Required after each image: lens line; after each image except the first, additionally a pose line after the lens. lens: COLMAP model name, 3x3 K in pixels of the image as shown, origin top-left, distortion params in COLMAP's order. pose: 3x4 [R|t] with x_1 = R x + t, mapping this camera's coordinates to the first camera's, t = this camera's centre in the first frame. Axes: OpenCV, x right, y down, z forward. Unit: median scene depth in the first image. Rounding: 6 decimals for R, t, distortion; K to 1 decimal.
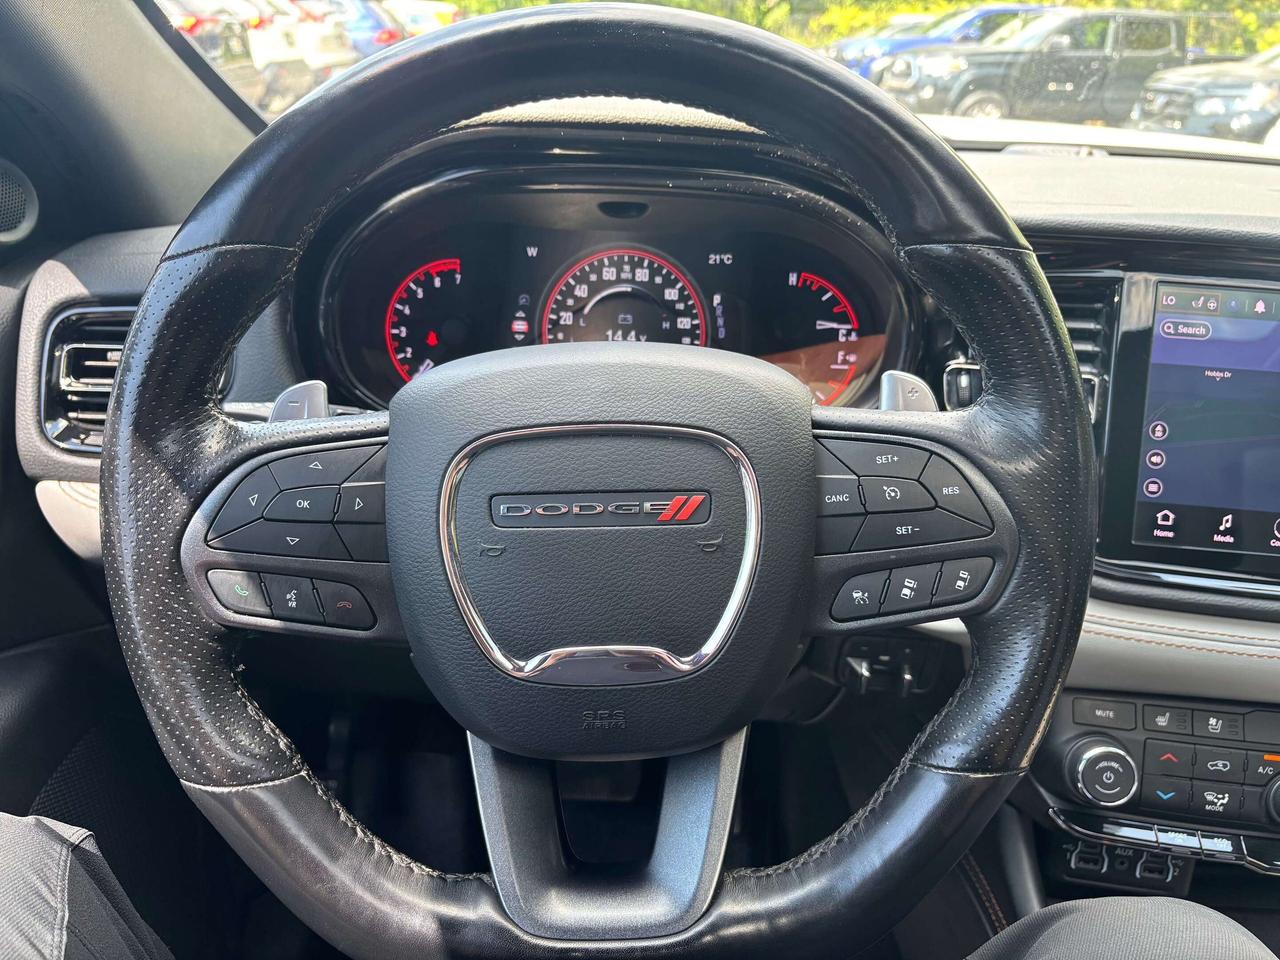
lens RADIAL K [[973.8, 0, 646.4], [0, 973.8, 483.9], [0, 0, 1]] dist [0.043047, -0.043936]
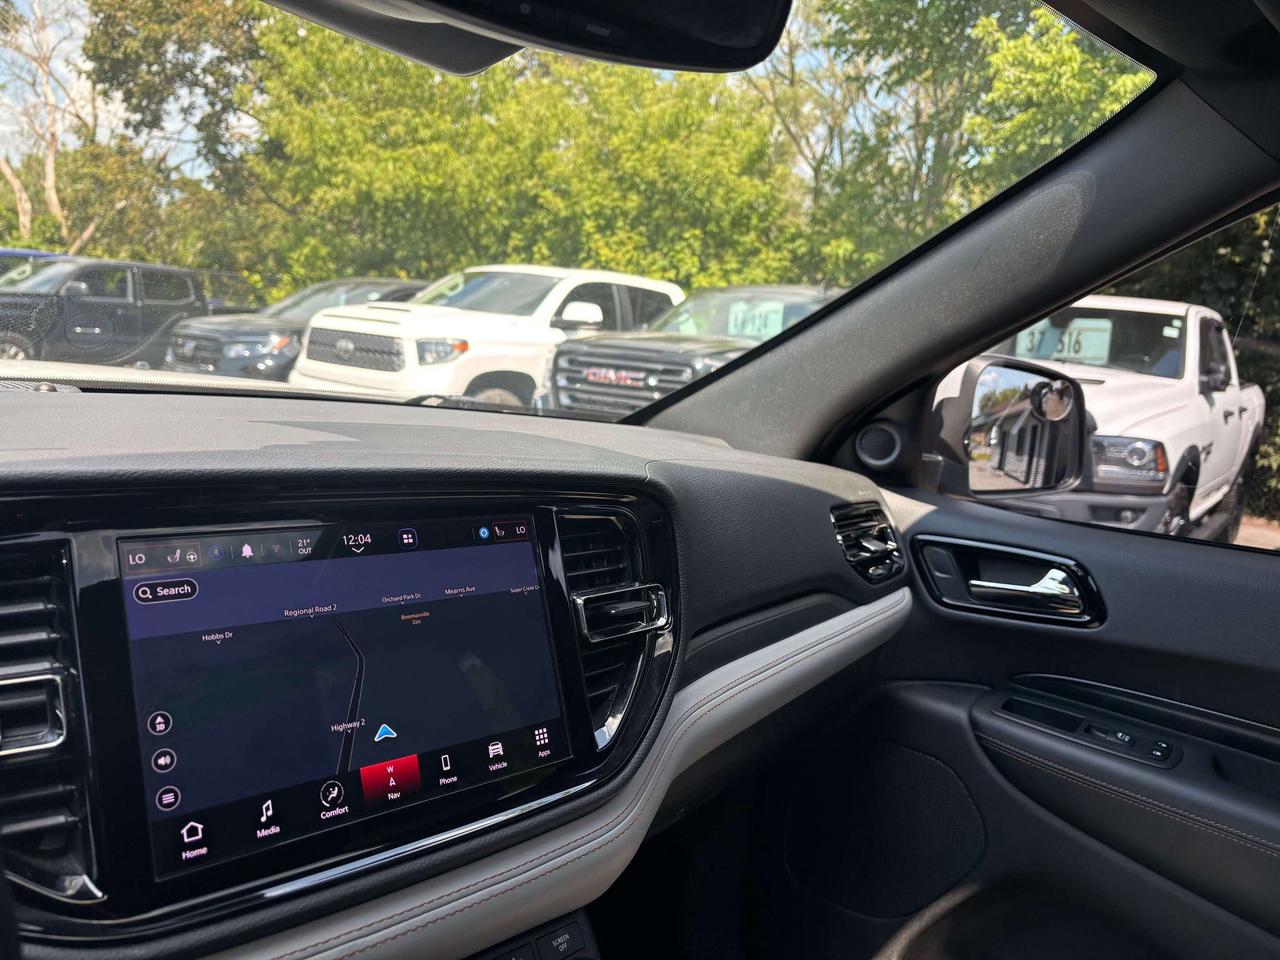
lens RADIAL K [[973.8, 0, 638.0], [0, 973.8, 487.7], [0, 0, 1]] dist [0.043047, -0.043936]
pose [[0.645671, -0.094068, 0.757799, 0.191668], [0.262934, 0.959086, -0.104974, -0.050862], [-0.716920, 0.267030, 0.643988, 0.176988]]
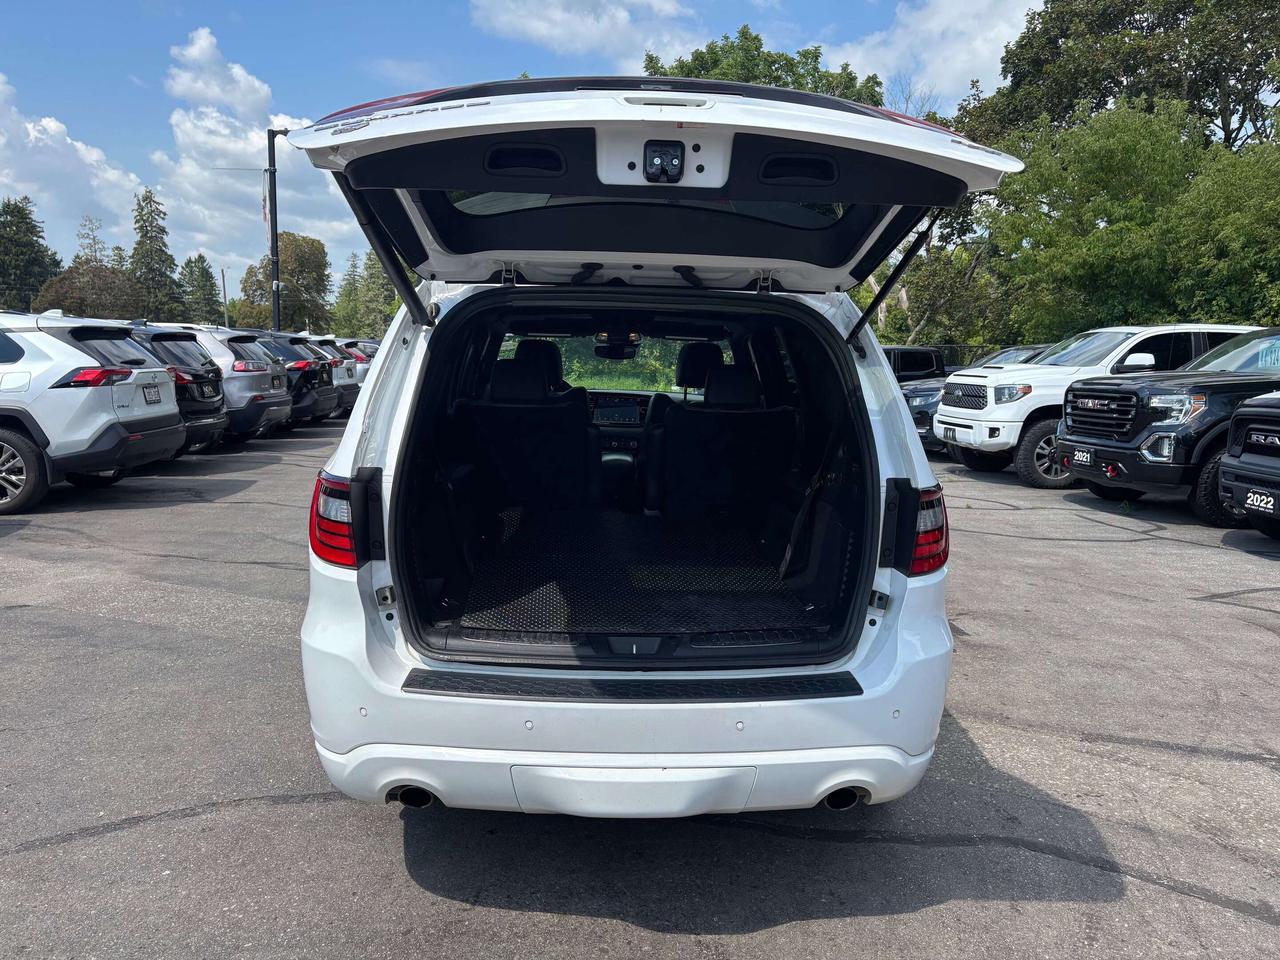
lens RADIAL K [[973.8, 0, 645.5], [0, 973.8, 486.5], [0, 0, 1]] dist [0.043047, -0.043936]
pose [[0.999010, -0.020807, 0.039313, 0.583769], [0.031559, 0.954411, -0.296823, 3.730584], [-0.031345, 0.297770, 0.954123, -8.456342]]
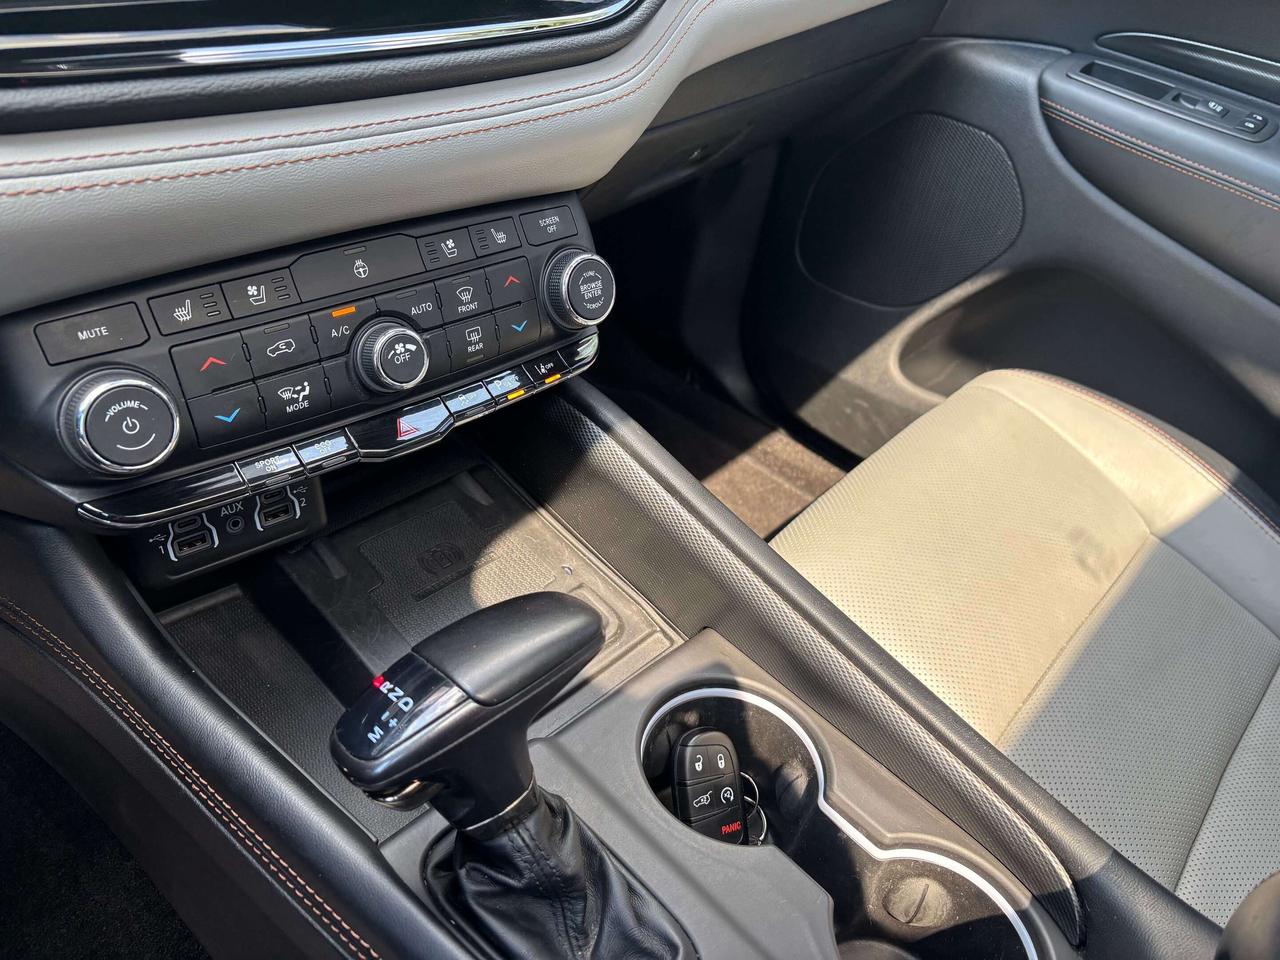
lens RADIAL K [[973.8, 0, 633.4], [0, 973.8, 481.5], [0, 0, 1]] dist [0.043047, -0.043936]
pose [[0.667048, -0.431818, 0.607108, 0.289958], [0.214543, 0.891712, 0.398523, 0.149669], [-0.713455, -0.135584, 0.687458, 0.334337]]
